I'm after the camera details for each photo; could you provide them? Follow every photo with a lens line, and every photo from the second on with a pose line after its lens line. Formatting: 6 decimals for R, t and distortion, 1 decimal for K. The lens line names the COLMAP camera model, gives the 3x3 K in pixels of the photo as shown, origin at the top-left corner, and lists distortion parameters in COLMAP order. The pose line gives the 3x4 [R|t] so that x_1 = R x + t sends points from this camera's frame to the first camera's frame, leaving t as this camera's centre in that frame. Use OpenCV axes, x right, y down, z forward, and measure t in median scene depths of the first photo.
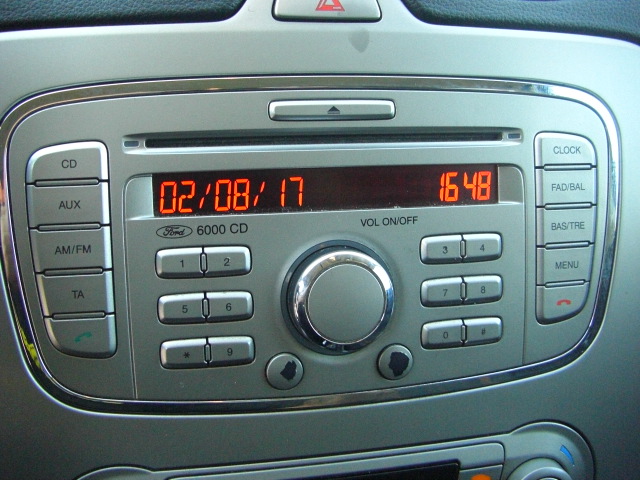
lens RADIAL K [[722.1, 0, 318.0], [0, 722.1, 206.8], [0, 0, 1]] dist [-0.199031, 0.188985]
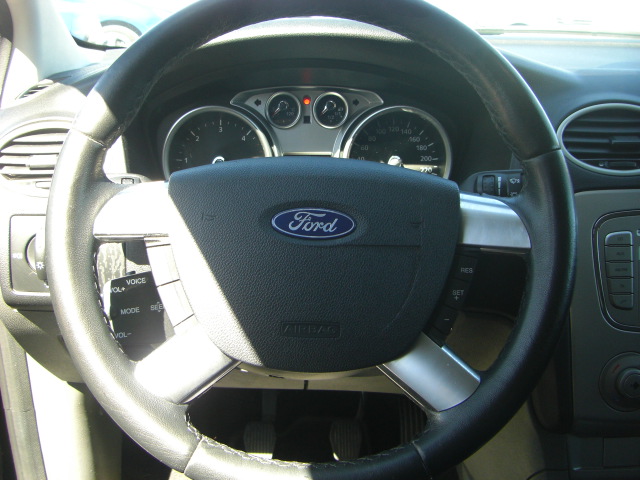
lens RADIAL K [[722.1, 0, 318.0], [0, 722.1, 206.8], [0, 0, 1]] dist [-0.199031, 0.188985]
pose [[0.985809, 0.018465, -0.166850, -0.992494], [-0.032653, 0.996040, -0.082697, 0.074713], [0.164662, 0.086971, 0.982508, -1.790467]]
